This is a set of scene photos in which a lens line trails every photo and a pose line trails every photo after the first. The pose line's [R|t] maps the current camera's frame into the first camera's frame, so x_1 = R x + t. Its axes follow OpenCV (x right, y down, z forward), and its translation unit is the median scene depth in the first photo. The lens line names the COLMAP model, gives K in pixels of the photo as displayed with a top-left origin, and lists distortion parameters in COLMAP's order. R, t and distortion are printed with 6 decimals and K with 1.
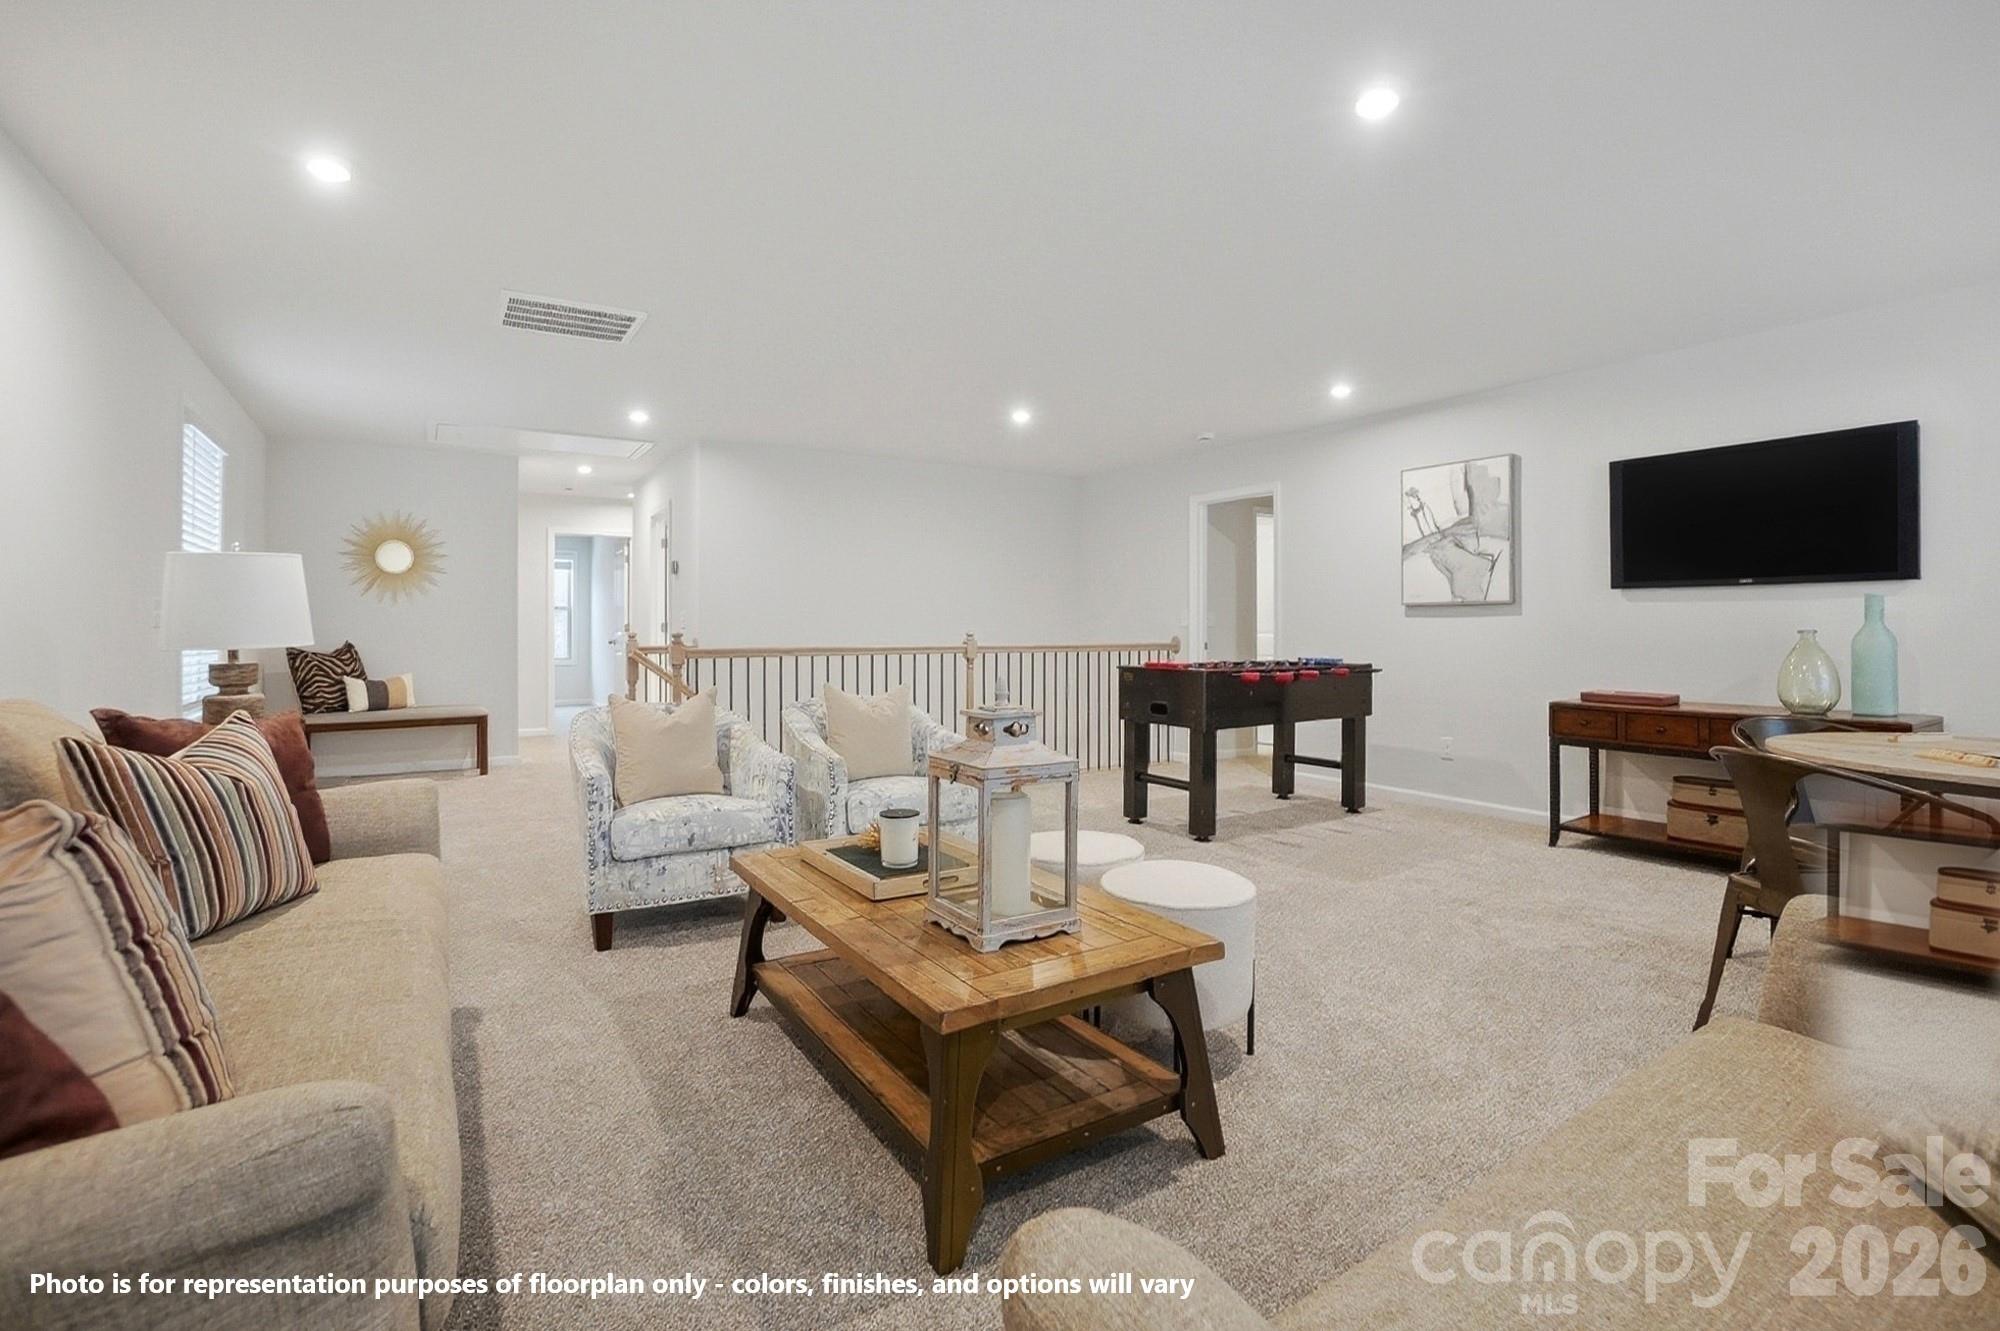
lens RADIAL K [[914.1, 0, 993.1], [0, 914.1, 620.6], [0, 0, 1]] dist [-0.043655, 0.000111]
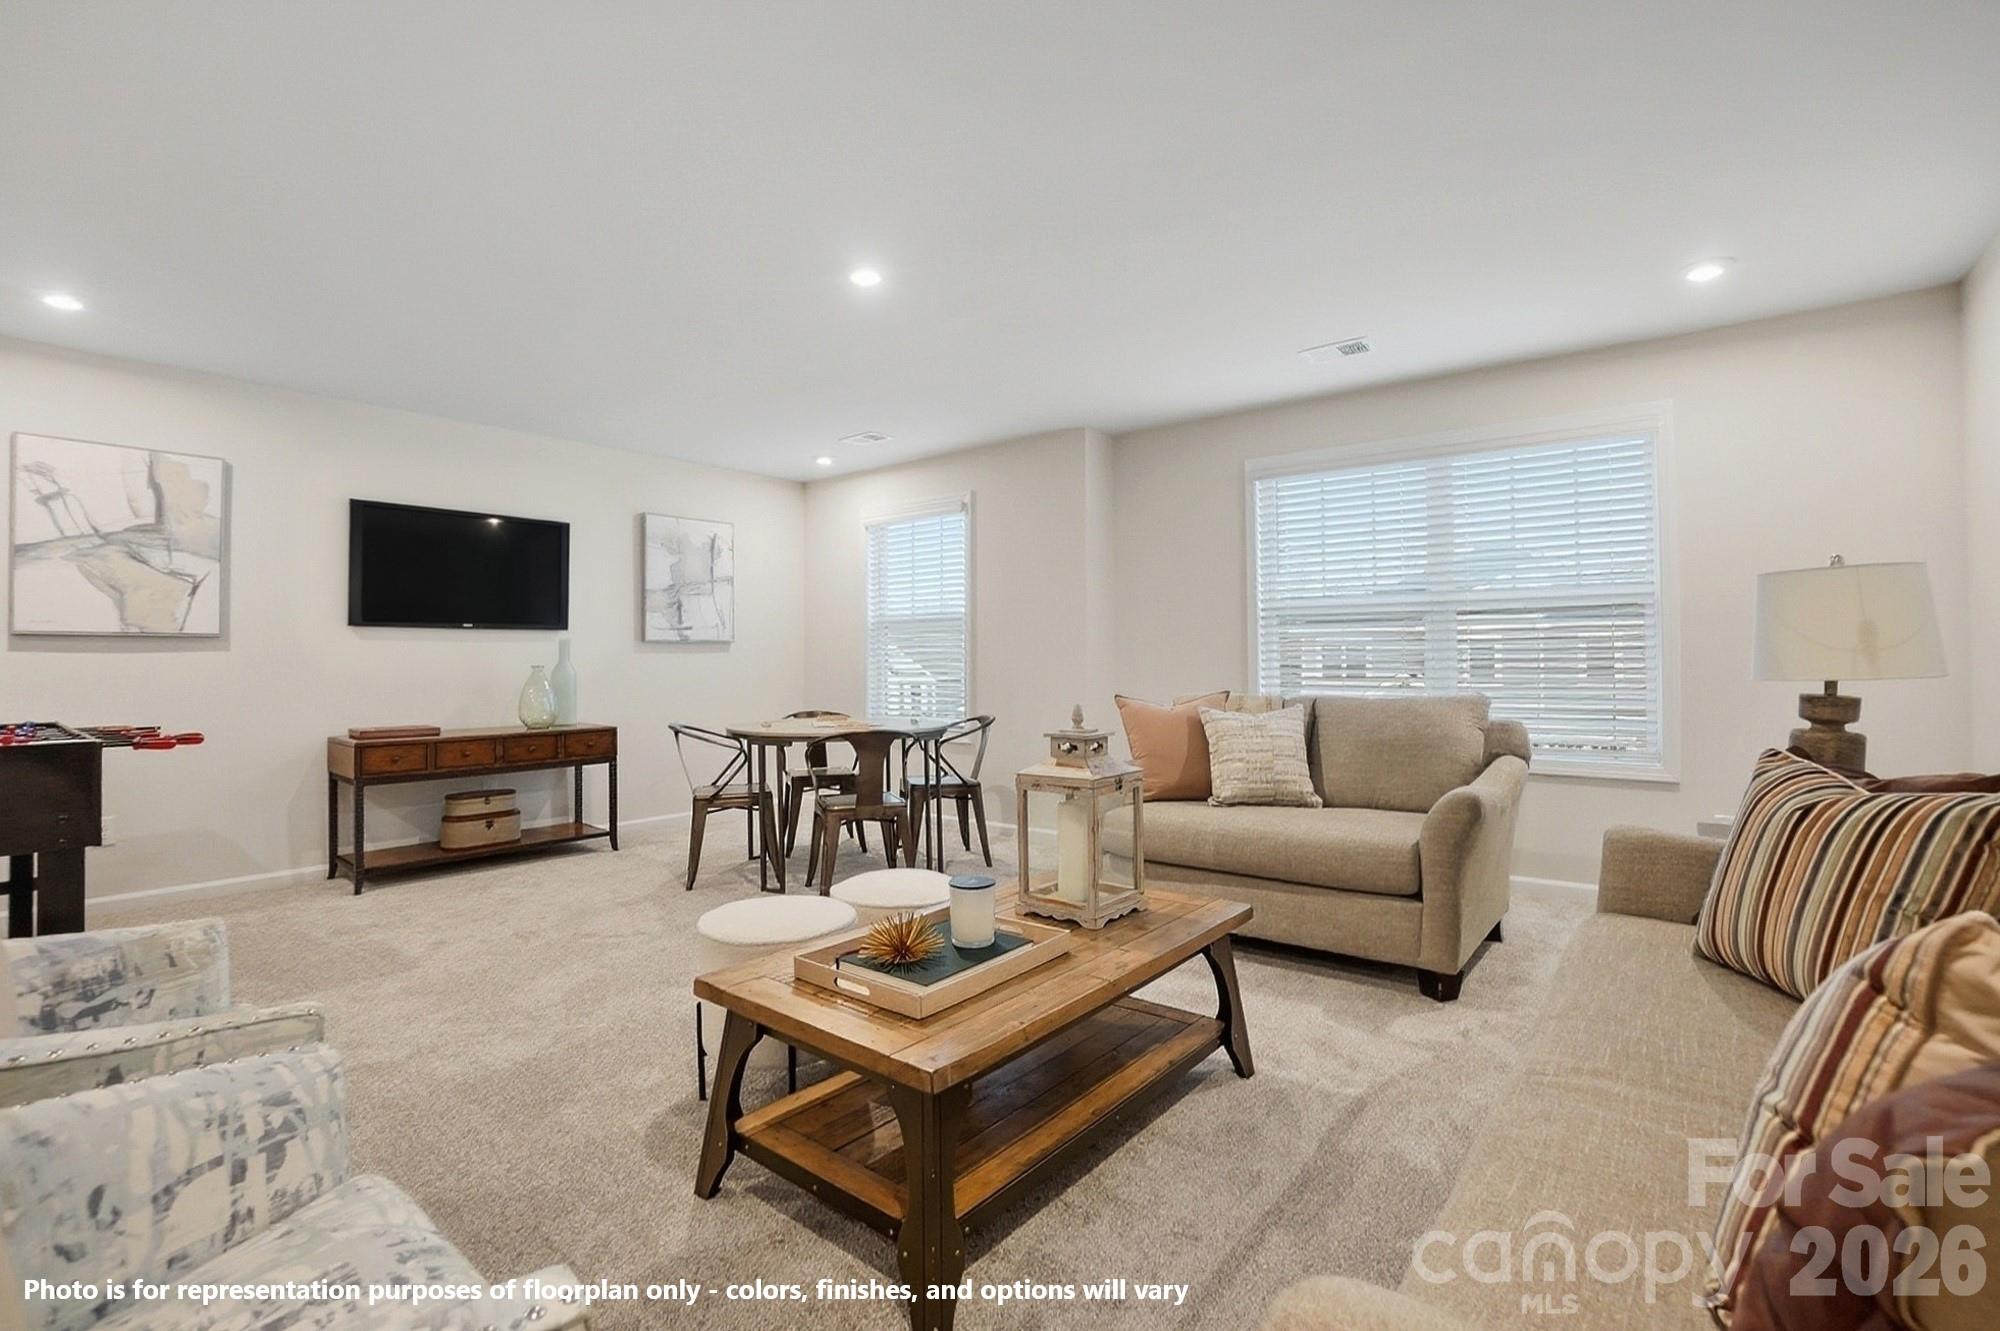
lens RADIAL K [[898.4, 0, 982.4], [0, 898.4, 663.0], [0, 0, 1]] dist [-0.060699, 0.019888]
pose [[-0.307760, -0.001326, 0.951463, -0.402200], [-0.000480, 0.999999, 0.001238, 0.003982], [-0.951464, -0.000076, -0.307760, 0.561630]]
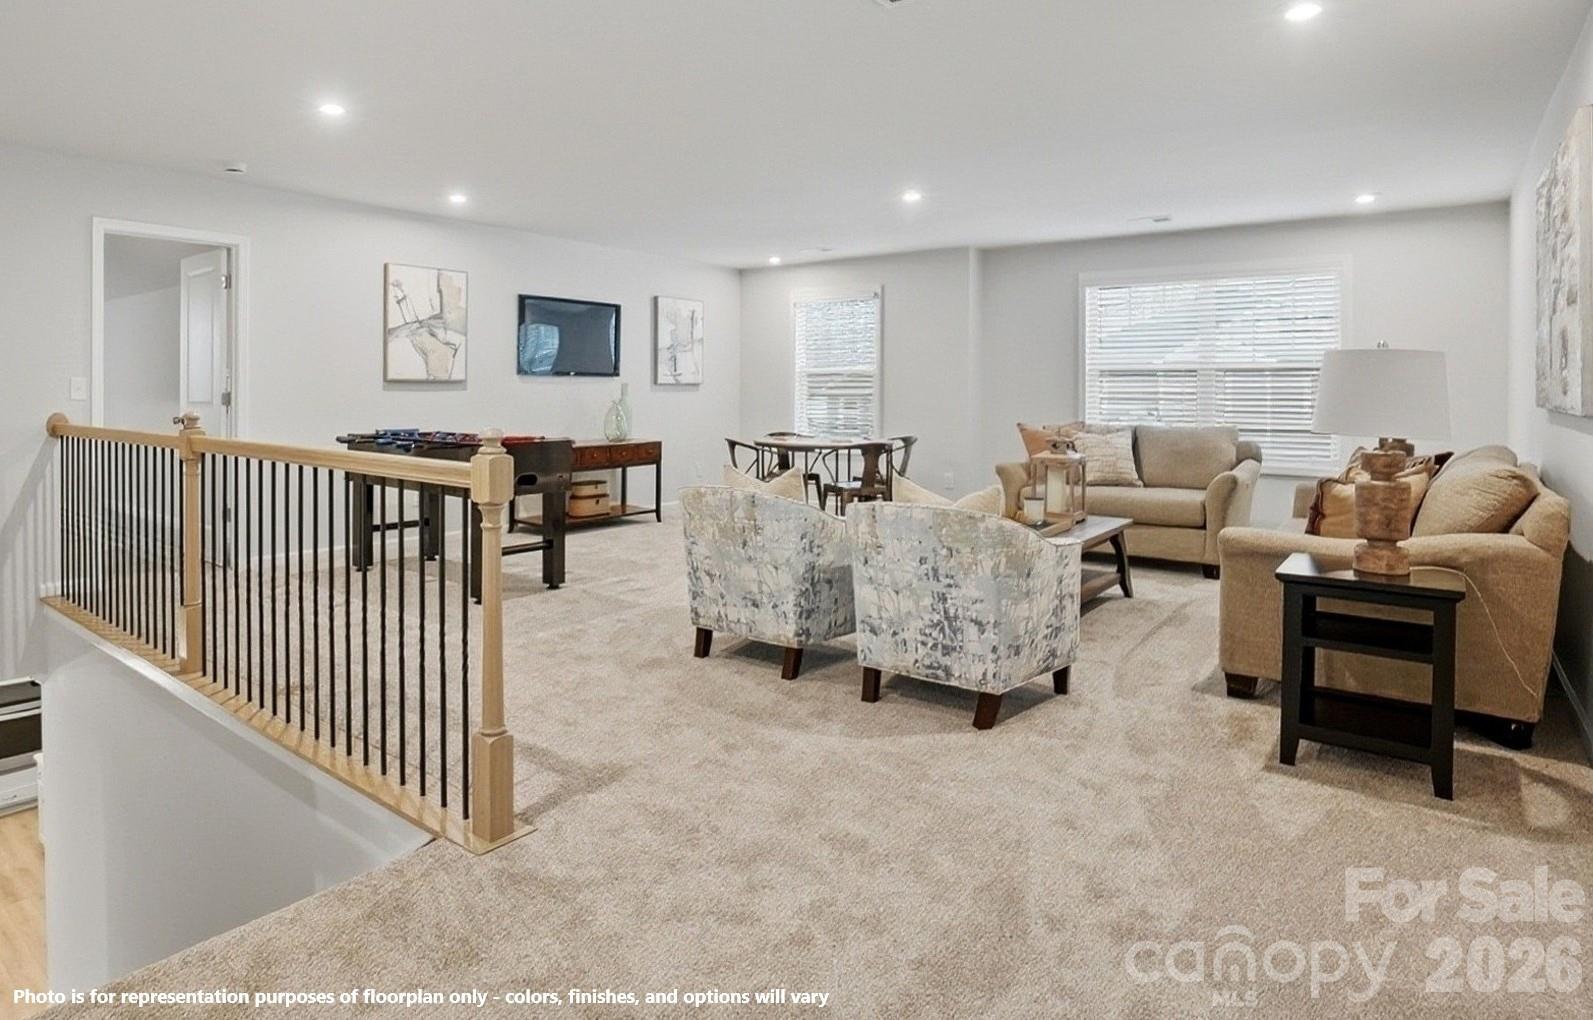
lens RADIAL K [[905.1, 0, 681.3], [0, 905.1, 422.8], [0, 0, 1]] dist [-0.038284, 0.000210]
pose [[-0.289992, -0.035387, 0.956374, -0.815481], [-0.011625, 0.999373, 0.033453, -0.006470], [-0.956958, -0.001417, -0.290222, 1.060730]]
